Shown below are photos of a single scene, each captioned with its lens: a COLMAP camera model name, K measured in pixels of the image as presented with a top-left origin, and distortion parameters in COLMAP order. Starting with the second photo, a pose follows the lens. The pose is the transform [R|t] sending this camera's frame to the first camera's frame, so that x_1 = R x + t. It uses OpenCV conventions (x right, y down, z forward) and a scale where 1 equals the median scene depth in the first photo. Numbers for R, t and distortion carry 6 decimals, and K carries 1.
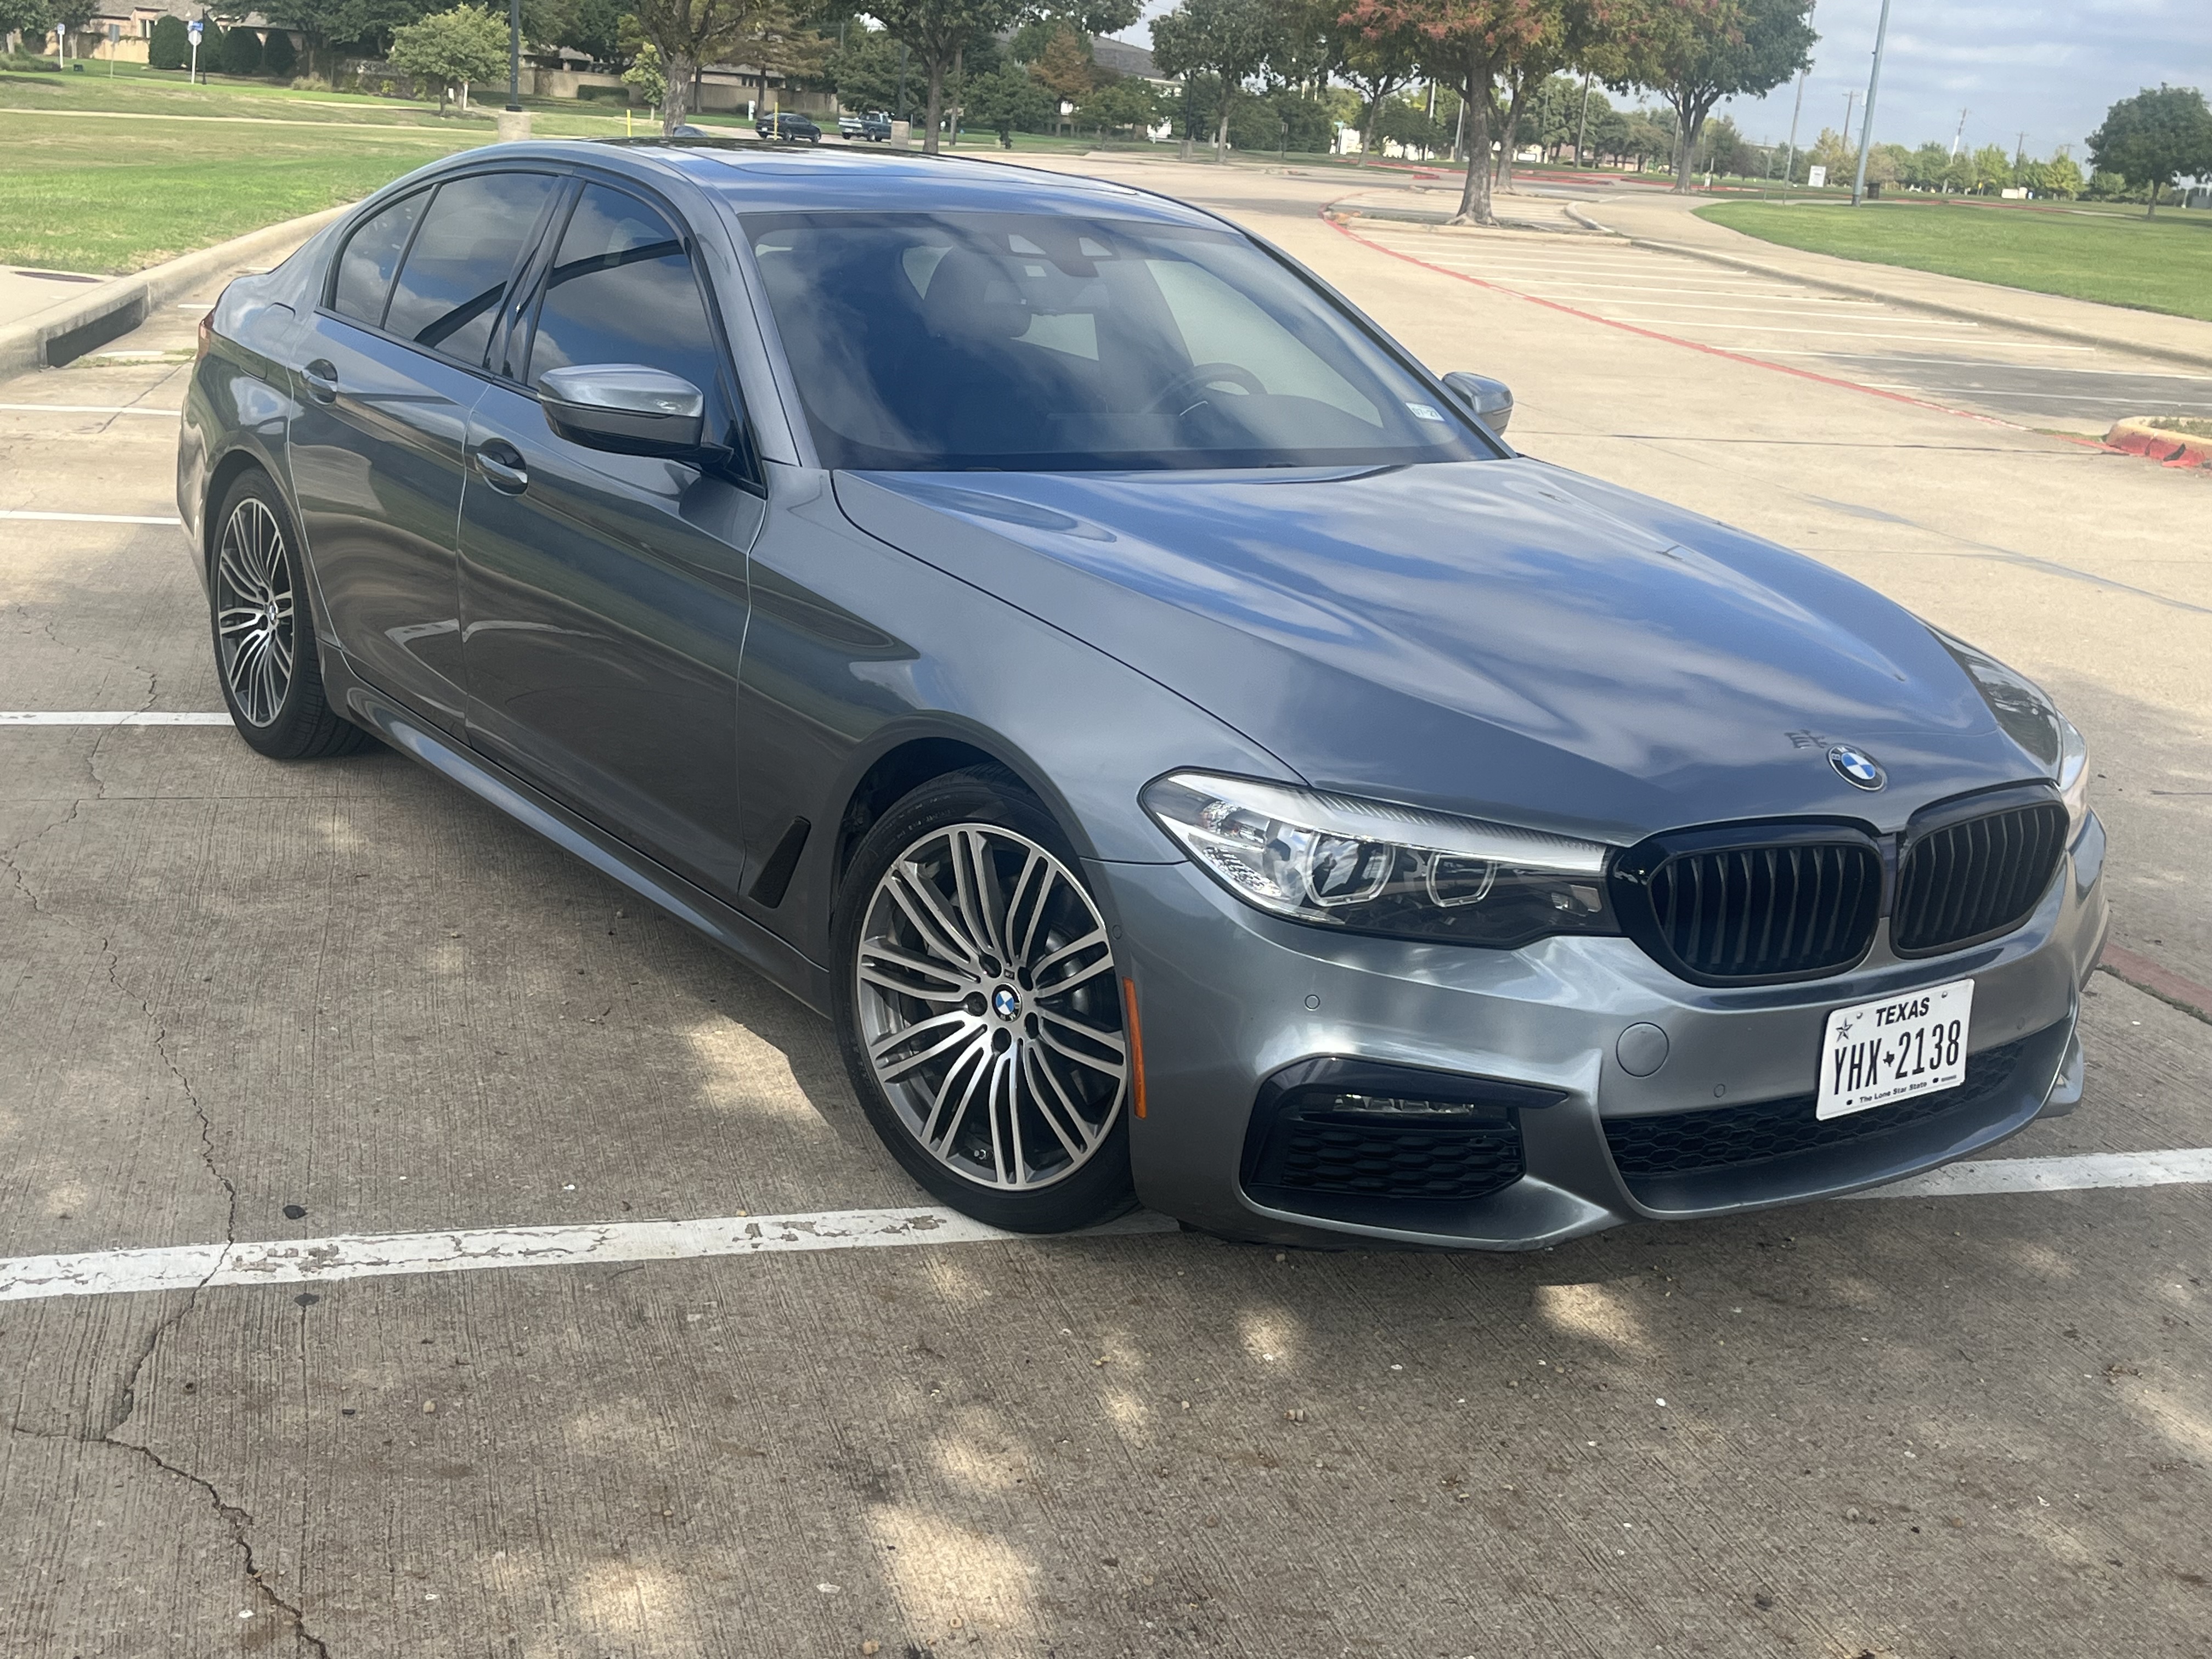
lens RADIAL K [[2527.7, 0, 1106.0], [0, 2527.7, 829.5], [0, 0, 1]] dist [0.192965, -0.577677]
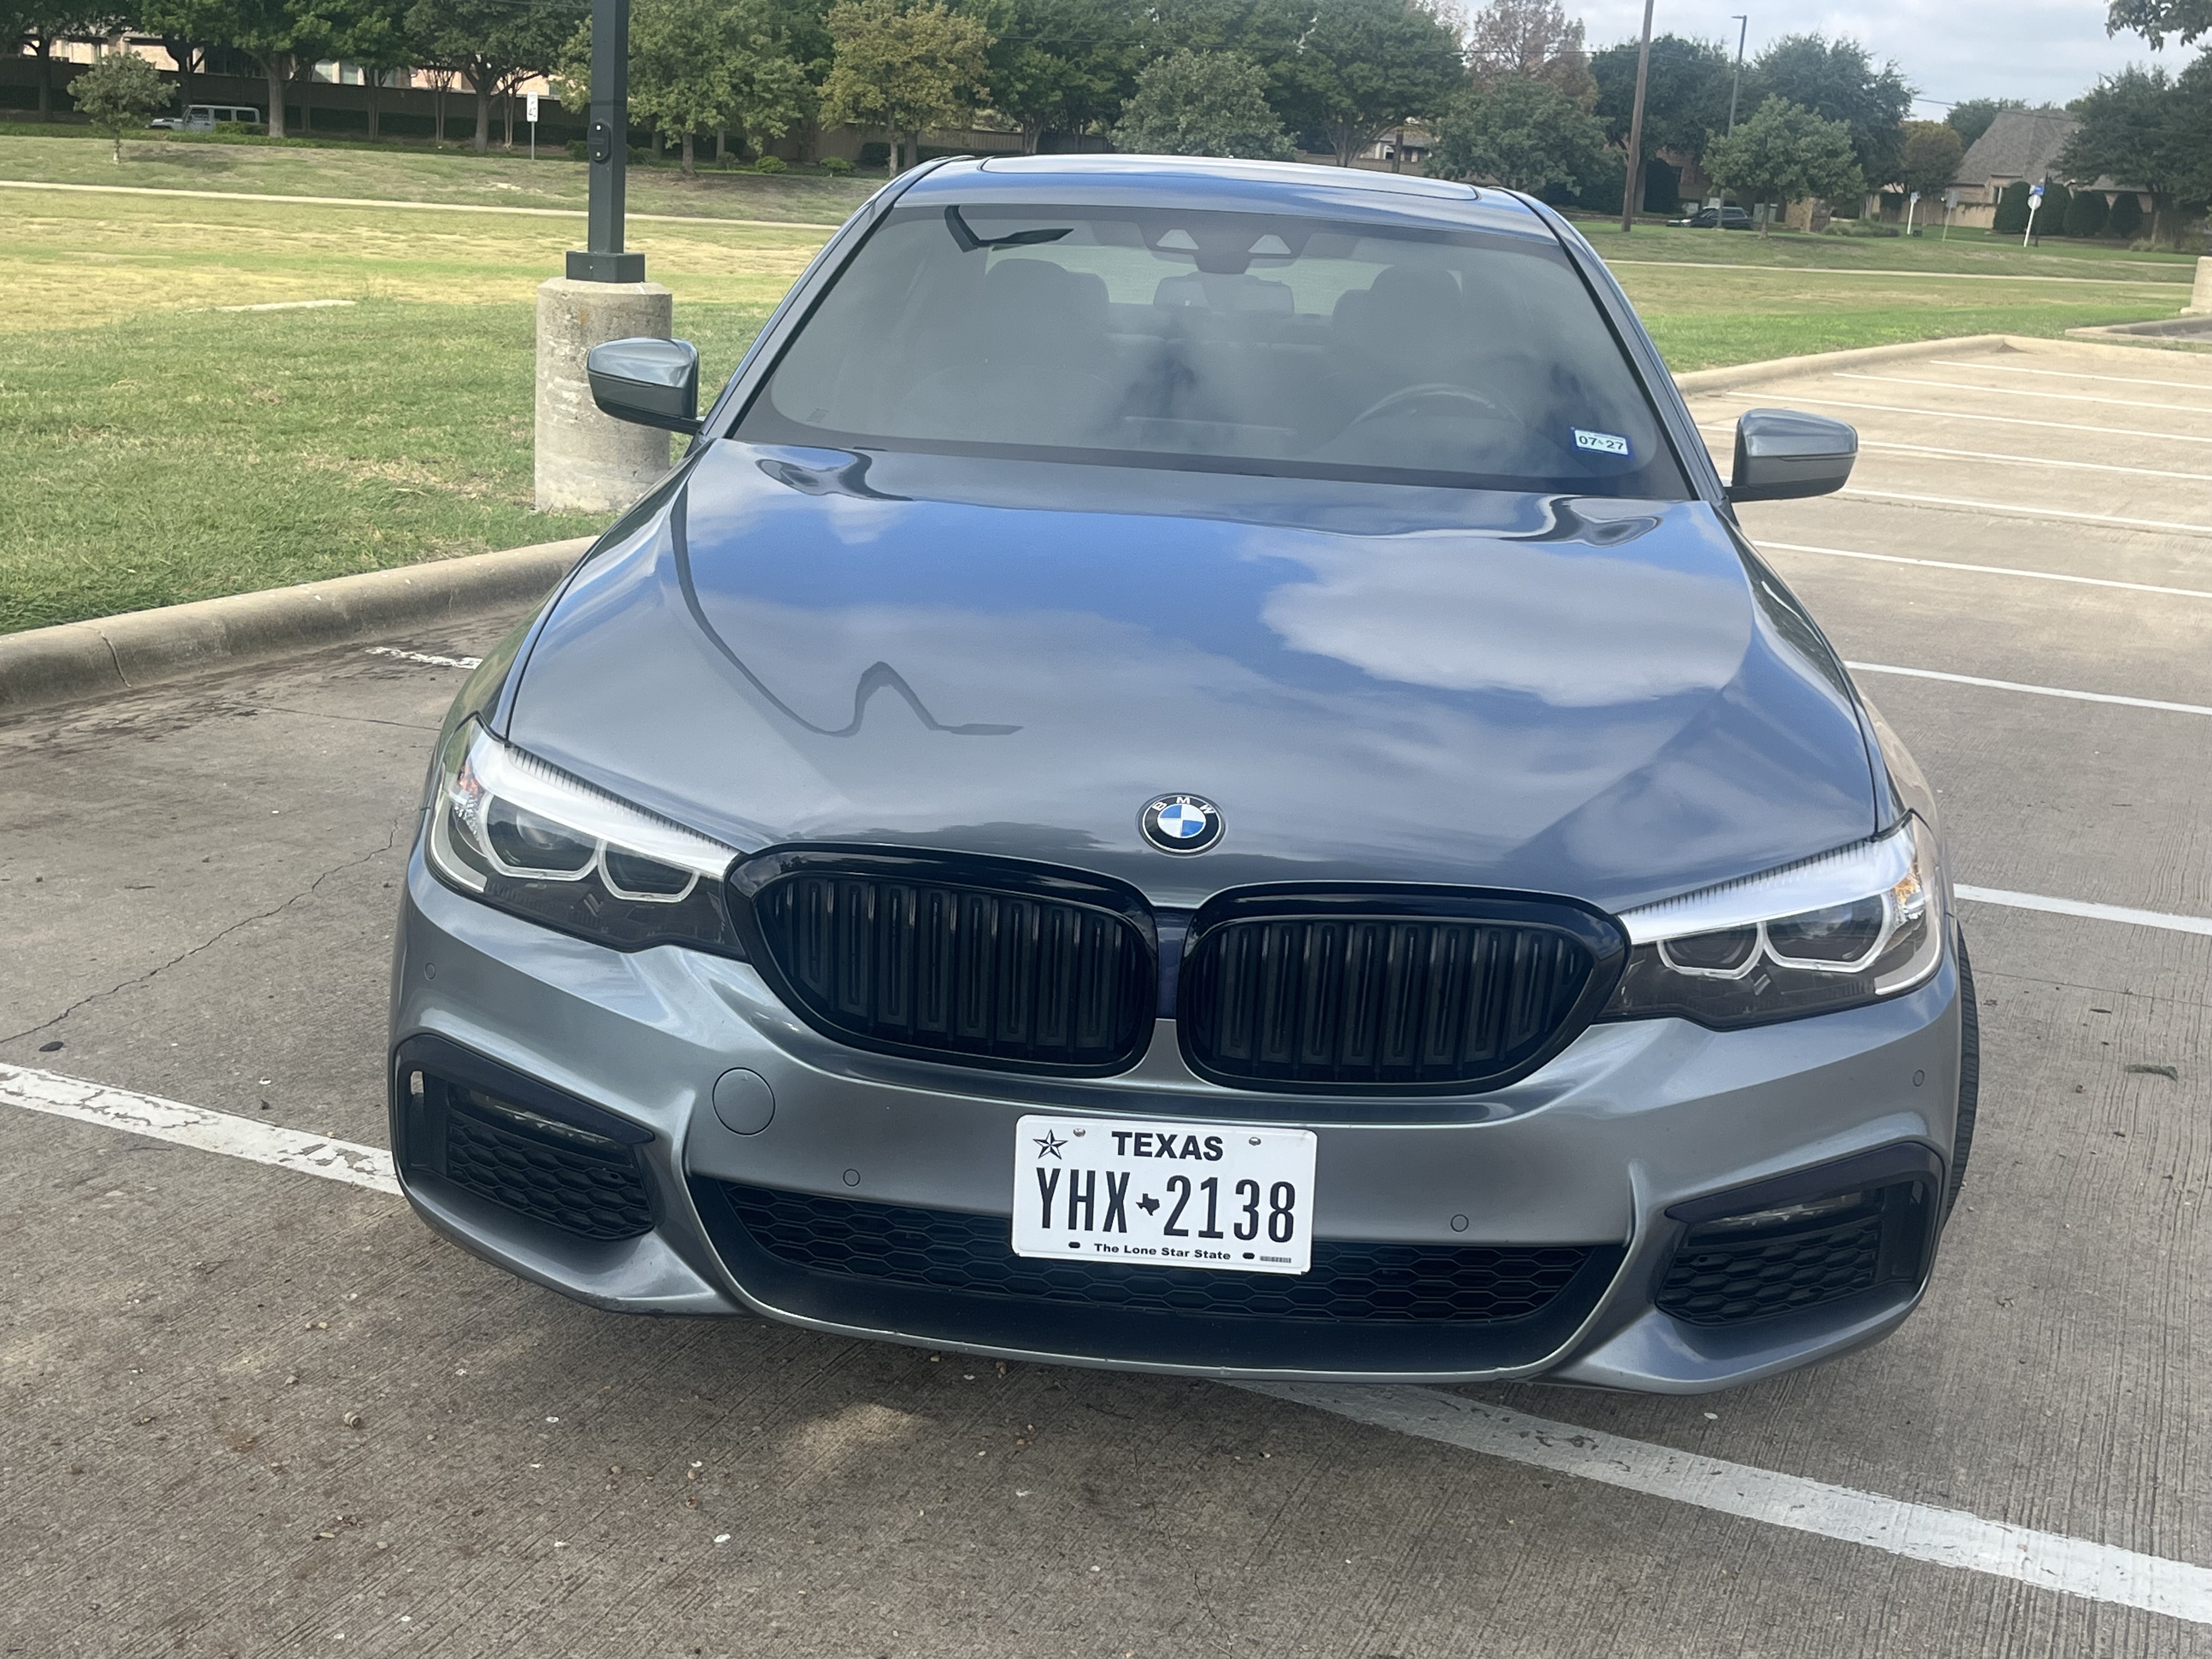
lens RADIAL K [[2527.7, 0, 1106.0], [0, 2527.7, 829.5], [0, 0, 1]] dist [0.192965, -0.577677]
pose [[0.795867, 0.138058, -0.589522, 0.724270], [-0.167021, 0.985938, 0.005412, -0.021777], [0.581979, 0.094156, 0.807734, 0.376810]]
